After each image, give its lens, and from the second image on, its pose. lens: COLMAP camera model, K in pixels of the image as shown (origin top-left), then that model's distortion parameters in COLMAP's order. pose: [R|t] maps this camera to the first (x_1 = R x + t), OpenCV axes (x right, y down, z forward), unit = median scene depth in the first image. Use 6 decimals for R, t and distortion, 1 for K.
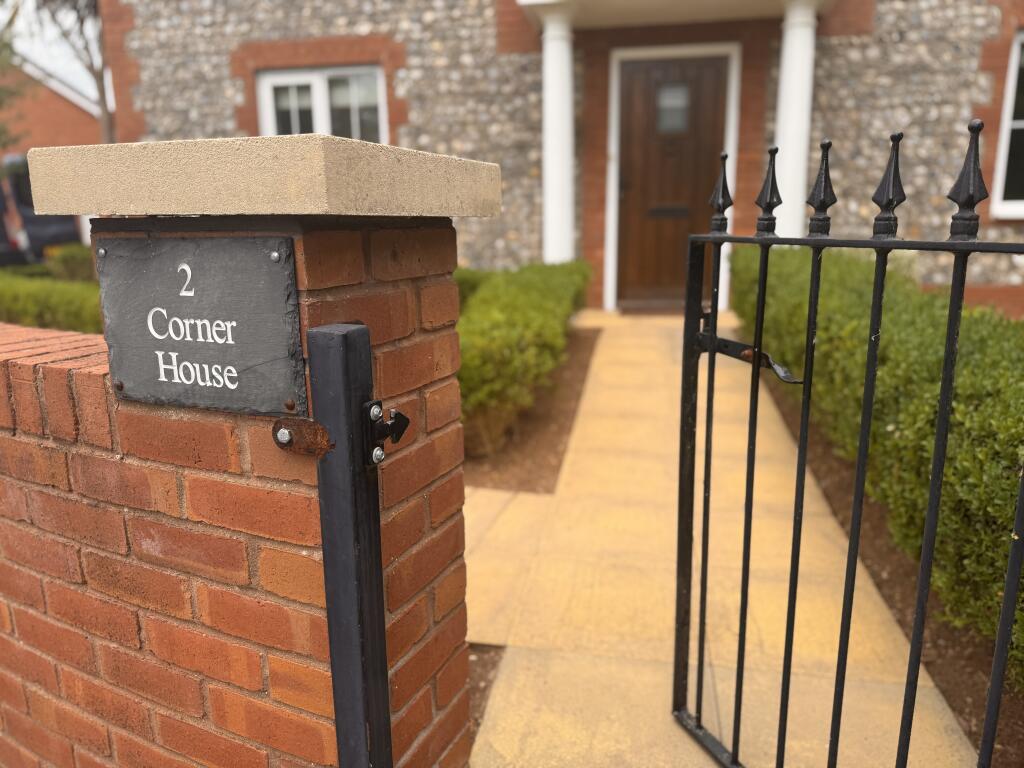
lens RADIAL K [[725.3, 0, 512.0], [0, 725.3, 384.0], [0, 0, 1]] dist [0.026388, -0.040102]
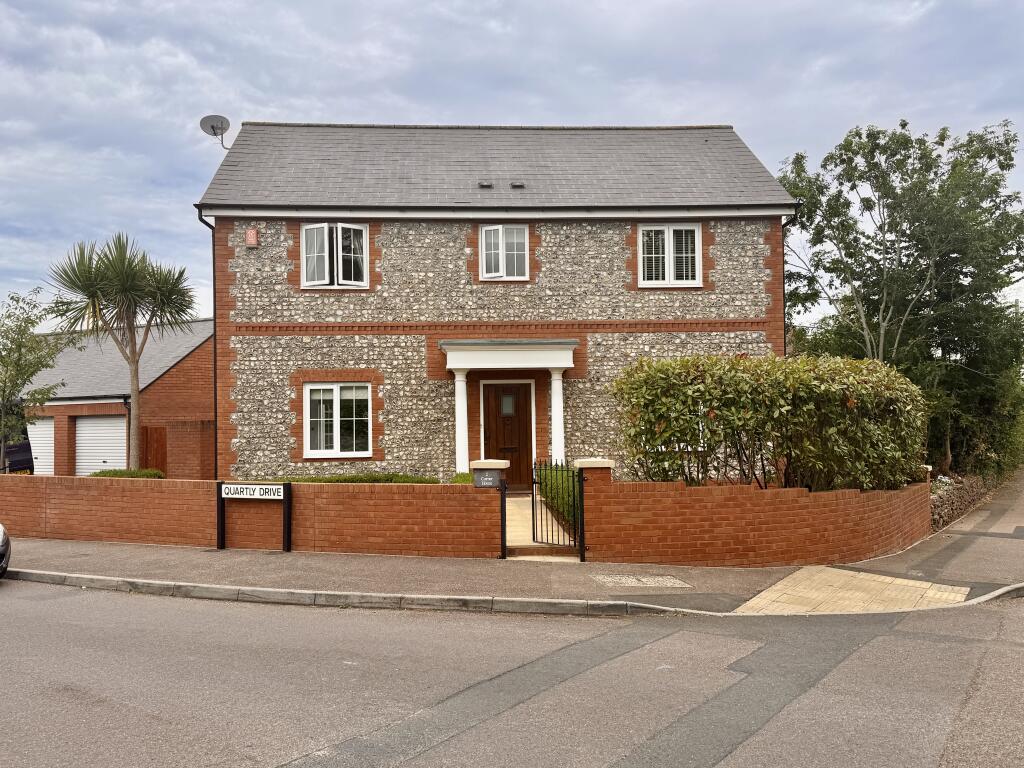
lens RADIAL K [[924.1, 0, 512.0], [0, 924.1, 384.0], [0, 0, 1]] dist [0.113951, 0.000086]
pose [[0.966006, 0.007460, 0.258410, -0.552704], [0.060731, 0.965061, -0.254889, 0.314082], [-0.251283, 0.261918, 0.931802, -1.842373]]
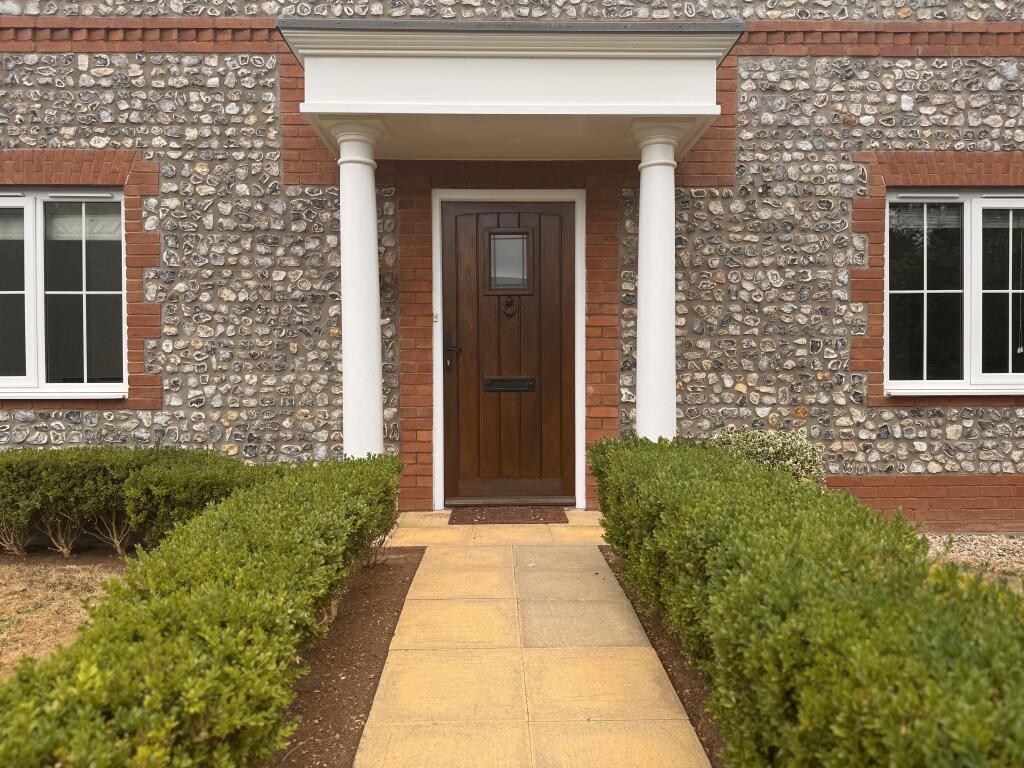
lens RADIAL K [[707.6, 0, 512.0], [0, 707.6, 384.0], [0, 0, 1]] dist [0.000272, 0.000100]
pose [[0.978772, 0.007742, 0.204805, 0.073111], [0.036168, 0.977078, -0.209785, -0.090876], [-0.201734, 0.212739, 0.956057, 0.315841]]
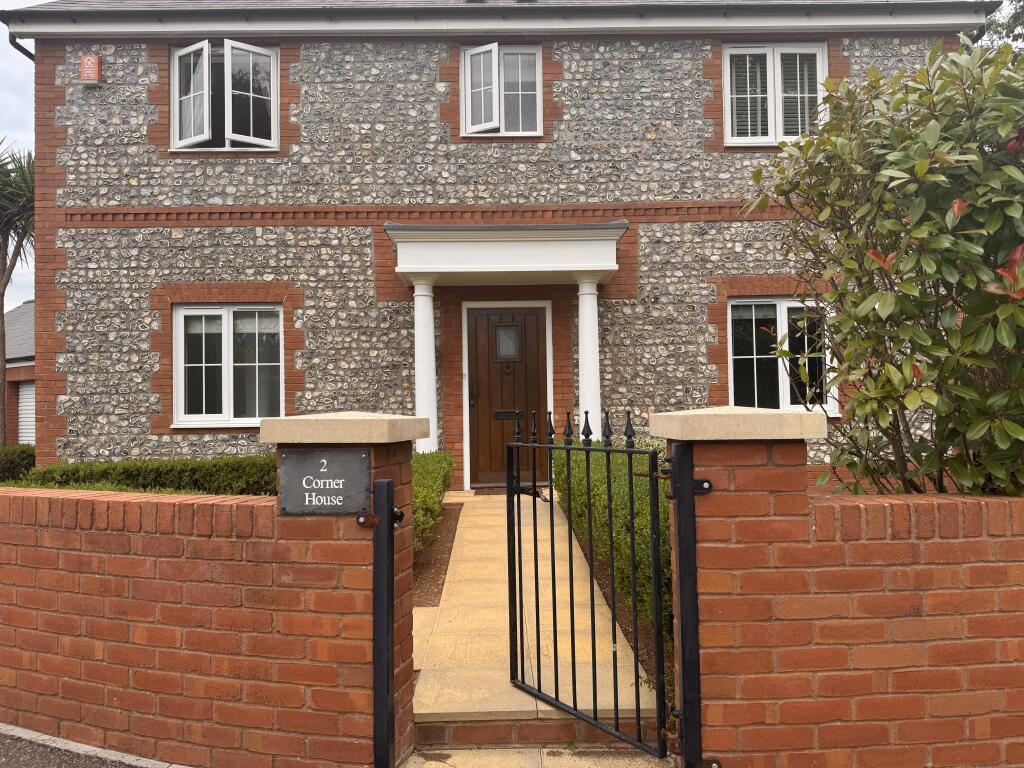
lens RADIAL K [[713.2, 0, 512.0], [0, 713.2, 384.0], [0, 0, 1]] dist [0.150602, -0.258143]
pose [[0.979240, 0.004718, 0.202649, -0.047492], [0.047969, 0.965939, -0.254283, 0.045267], [-0.196947, 0.258725, 0.945660, -0.283606]]
